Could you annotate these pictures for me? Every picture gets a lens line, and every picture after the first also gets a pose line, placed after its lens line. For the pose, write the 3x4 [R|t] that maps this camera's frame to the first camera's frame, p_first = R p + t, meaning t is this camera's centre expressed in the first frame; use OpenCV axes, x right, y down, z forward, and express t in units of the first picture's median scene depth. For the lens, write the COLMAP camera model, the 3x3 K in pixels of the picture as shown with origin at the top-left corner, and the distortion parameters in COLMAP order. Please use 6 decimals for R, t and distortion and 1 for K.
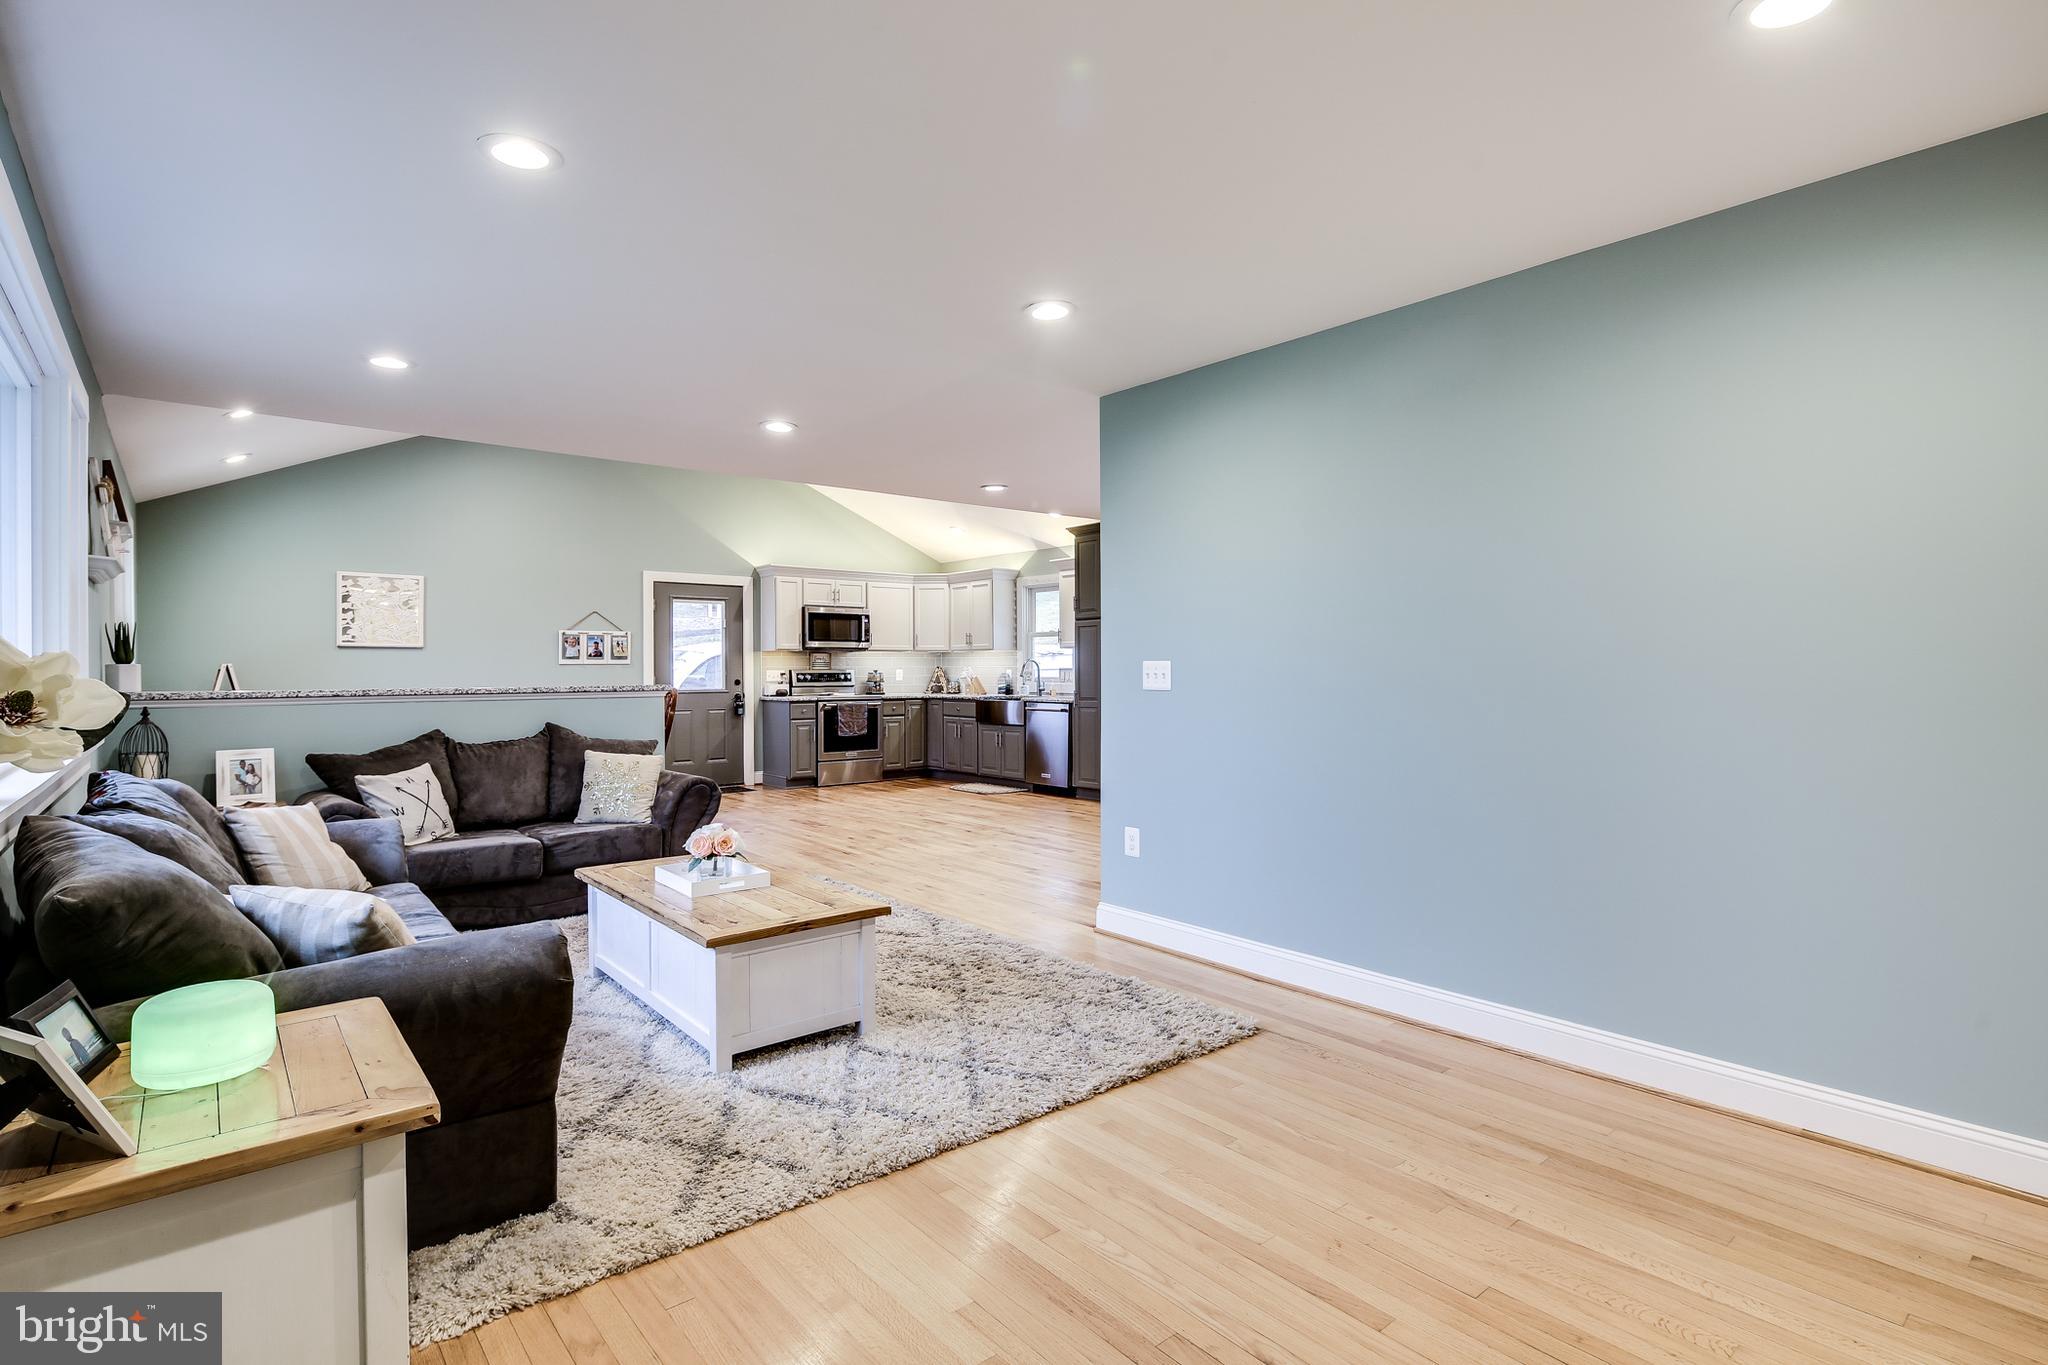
lens RADIAL K [[995.2, 0, 1016.2], [0, 995.2, 688.2], [0, 0, 1]] dist [0.001187, -0.001109]
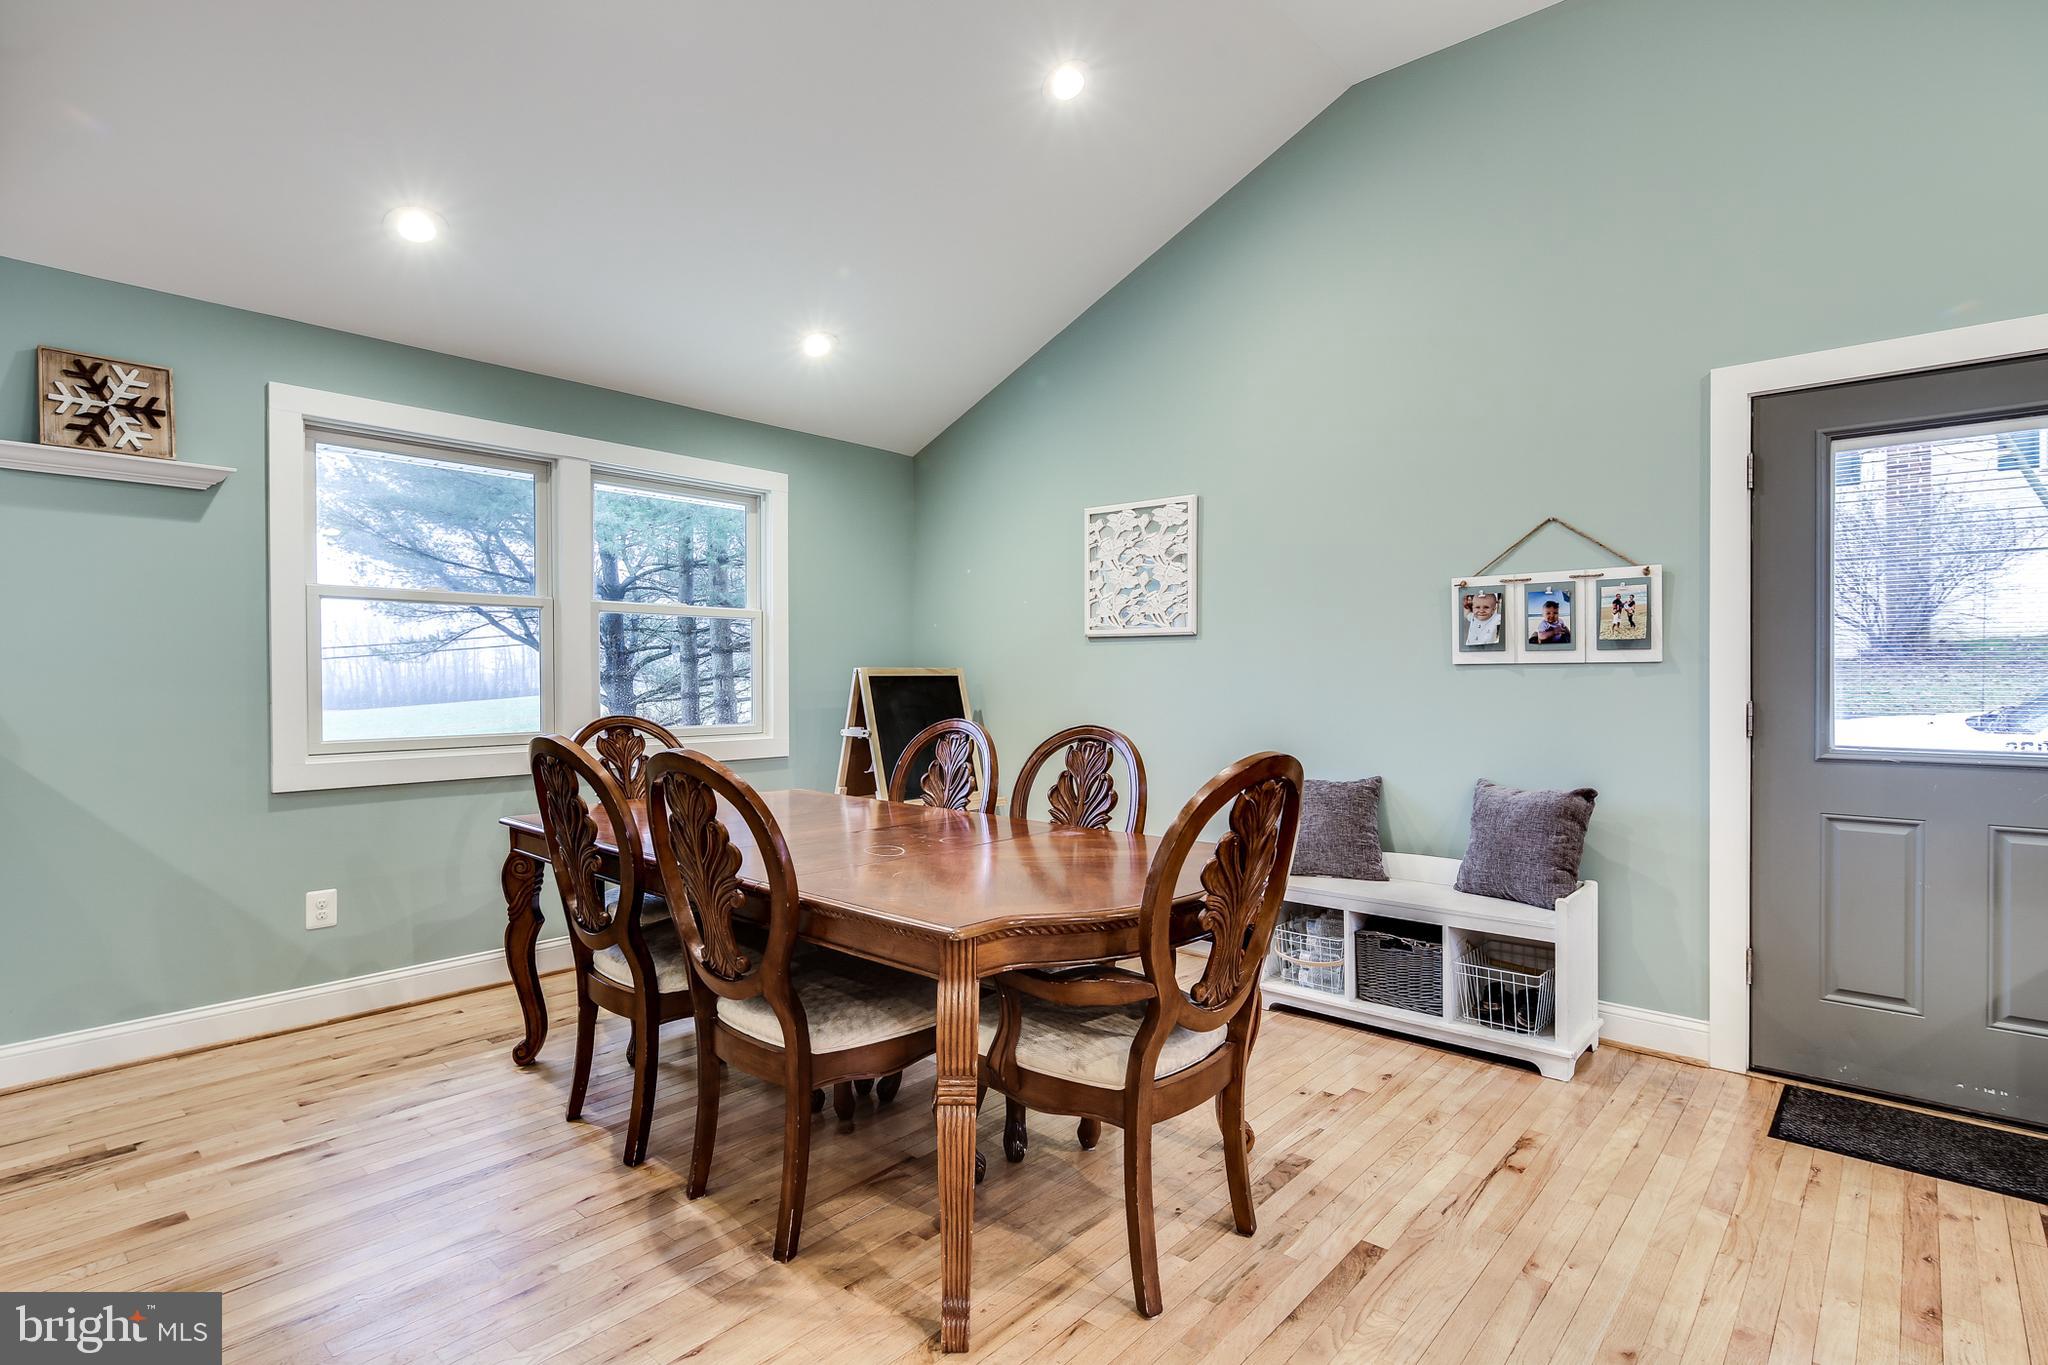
lens RADIAL K [[1002.5, 0, 1018.6], [0, 1002.5, 682.2], [0, 0, 1]] dist [0.001205, -0.001702]
pose [[0.152721, 0.009086, -0.988228, -0.083585], [-0.019687, 0.999787, 0.006150, -0.014444], [0.988073, 0.018516, 0.152867, 0.685721]]
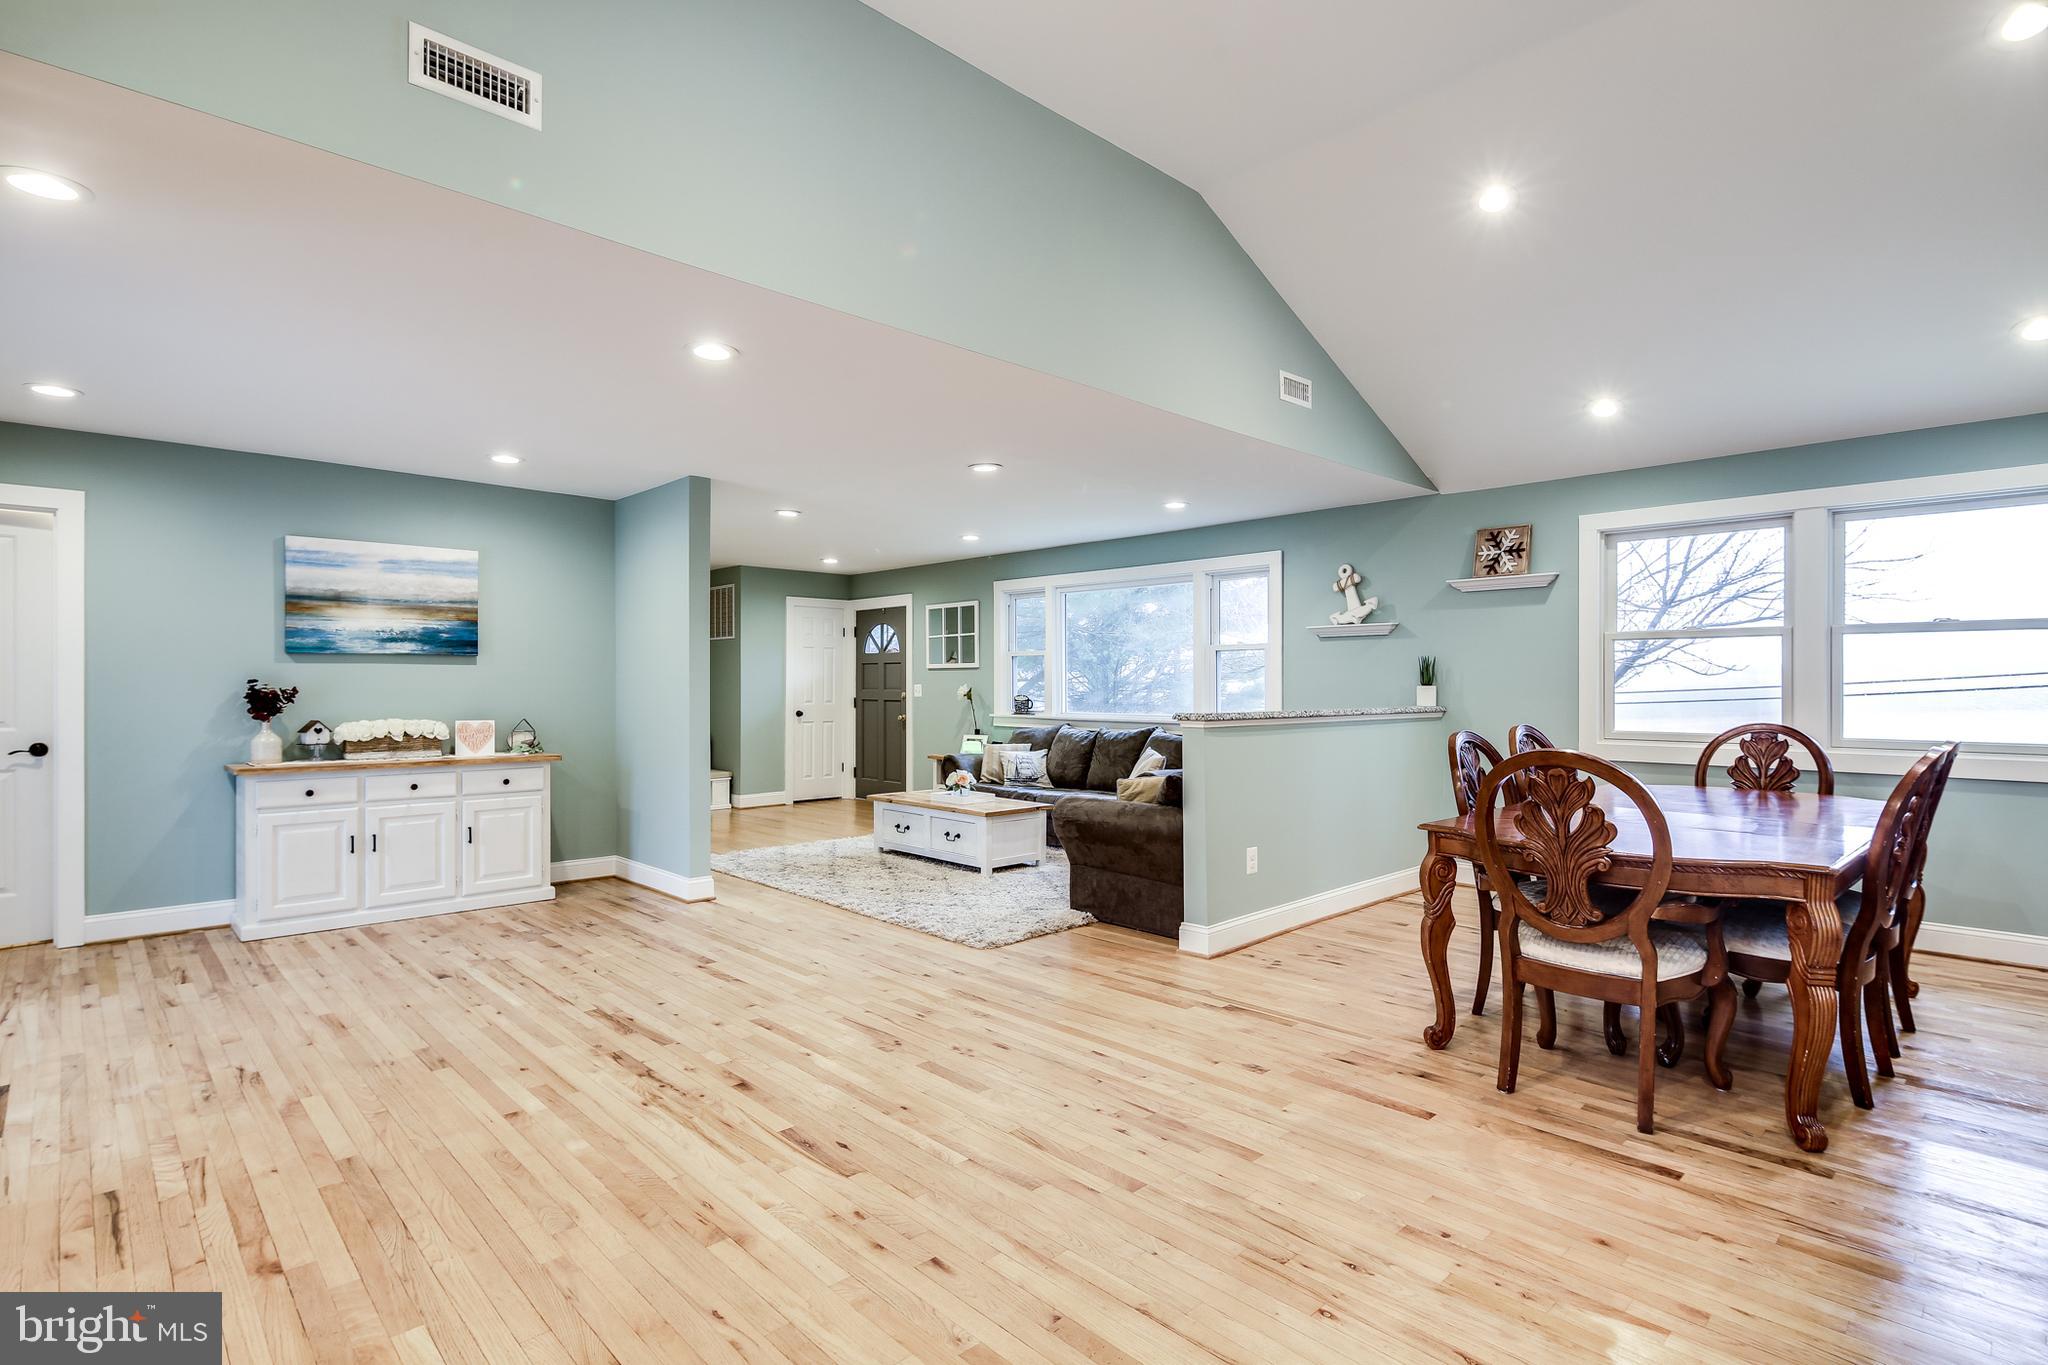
lens RADIAL K [[995.2, 0, 1016.2], [0, 995.2, 688.2], [0, 0, 1]] dist [0.001187, -0.001109]
pose [[-0.997712, 0.002781, -0.067553, -0.097525], [0.001137, 0.999703, 0.024353, -0.024352], [0.067601, 0.024221, -0.997418, 1.024871]]
